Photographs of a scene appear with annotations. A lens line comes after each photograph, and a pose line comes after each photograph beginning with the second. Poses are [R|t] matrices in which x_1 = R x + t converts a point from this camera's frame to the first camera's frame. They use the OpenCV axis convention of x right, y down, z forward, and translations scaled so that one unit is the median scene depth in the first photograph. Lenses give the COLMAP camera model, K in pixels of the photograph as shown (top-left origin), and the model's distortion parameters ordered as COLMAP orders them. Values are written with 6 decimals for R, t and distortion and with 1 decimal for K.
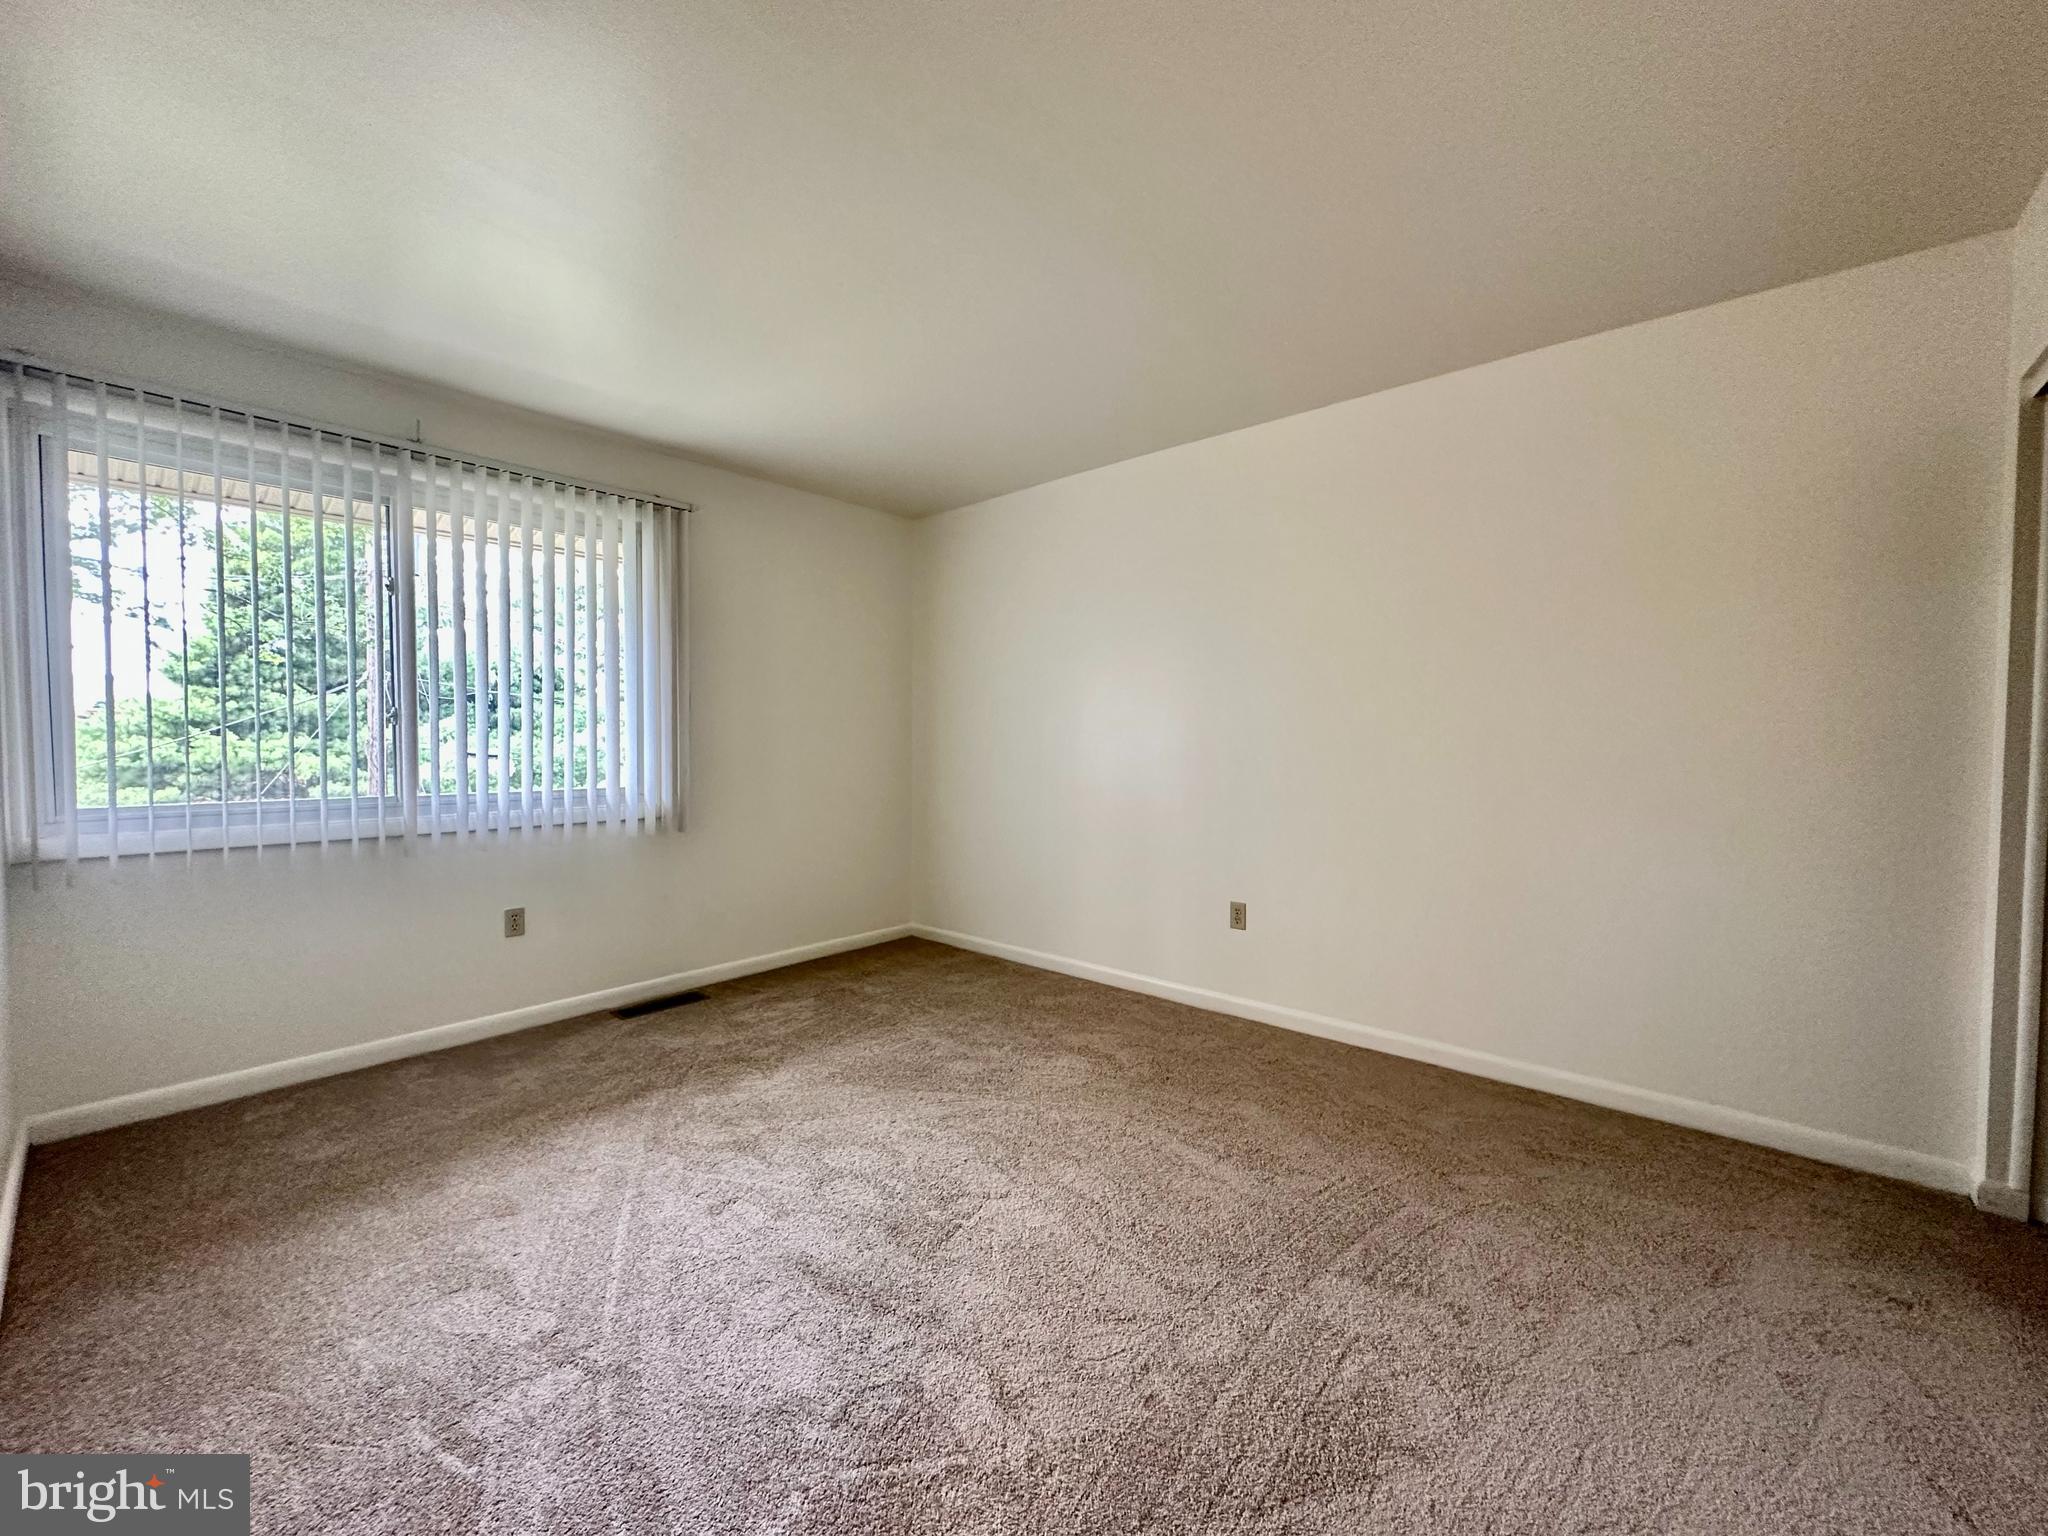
lens RADIAL K [[816.3, 0, 1024.0], [0, 816.3, 768.0], [0, 0, 1]] dist [-0.000717, -0.000375]
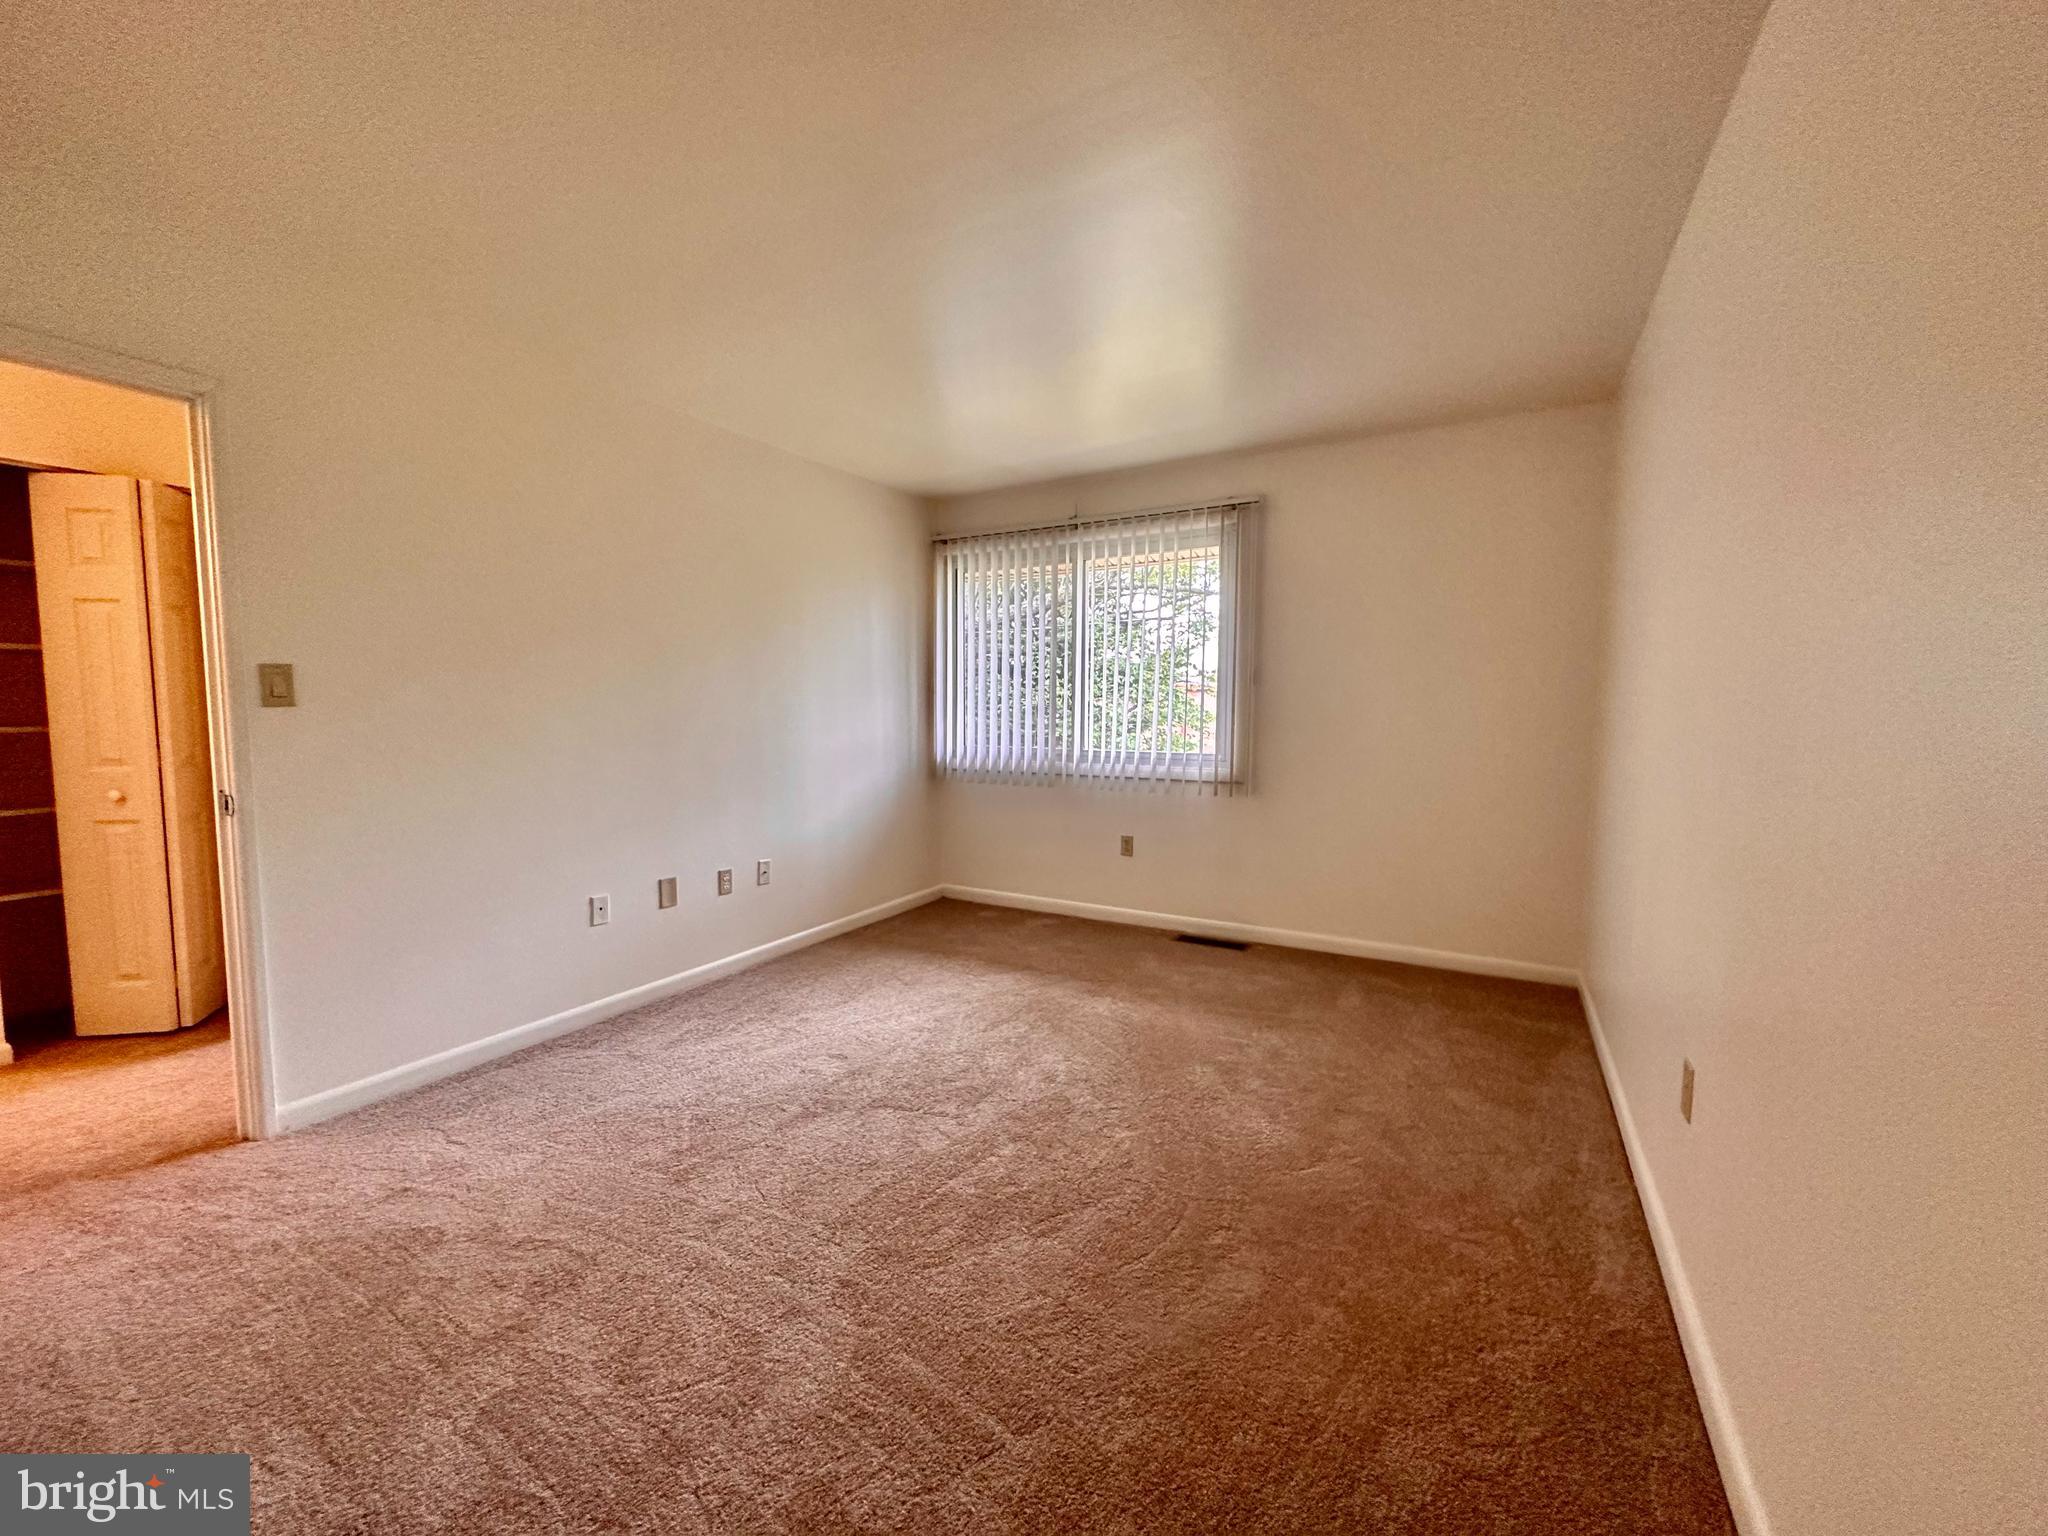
lens RADIAL K [[816.3, 0, 1024.0], [0, 816.3, 768.0], [0, 0, 1]] dist [-0.000717, -0.000375]
pose [[0.203820, 0.077442, -0.975941, 0.709106], [-0.038730, 0.996724, 0.071002, -0.035270], [0.978242, 0.023327, 0.206151, 0.559848]]
